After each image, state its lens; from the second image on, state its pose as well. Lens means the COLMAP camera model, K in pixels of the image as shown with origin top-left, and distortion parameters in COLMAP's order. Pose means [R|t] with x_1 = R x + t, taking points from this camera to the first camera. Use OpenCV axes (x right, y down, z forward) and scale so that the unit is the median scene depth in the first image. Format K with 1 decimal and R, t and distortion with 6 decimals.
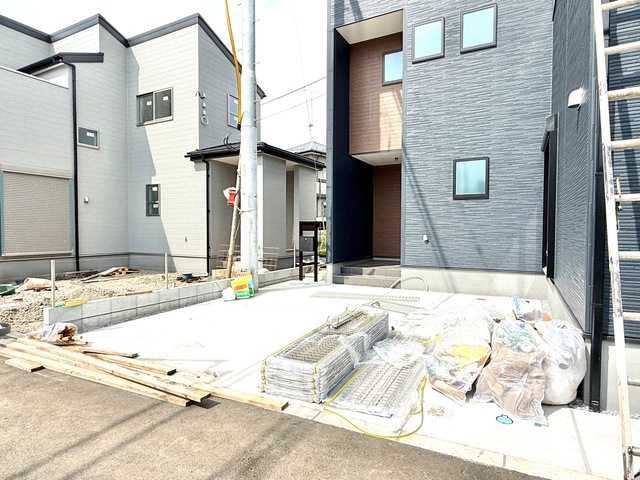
lens RADIAL K [[376.1, 0, 320.6], [0, 376.1, 241.0], [0, 0, 1]] dist [0.005382, 0.000625]
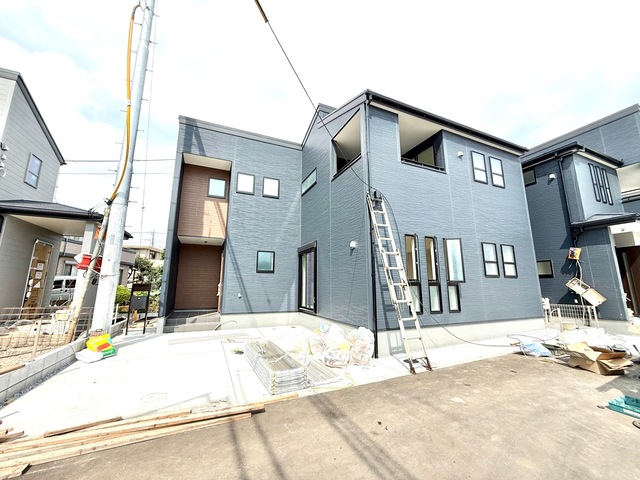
lens RADIAL K [[253.8, 0, 319.1], [0, 253.8, 239.1], [0, 0, 1]] dist [0.002041, -0.000581]
pose [[0.614072, 0.143130, 0.776163, -0.434859], [0.021242, 0.980065, -0.197536, -0.022499], [-0.788964, 0.137789, 0.598791, 0.028026]]
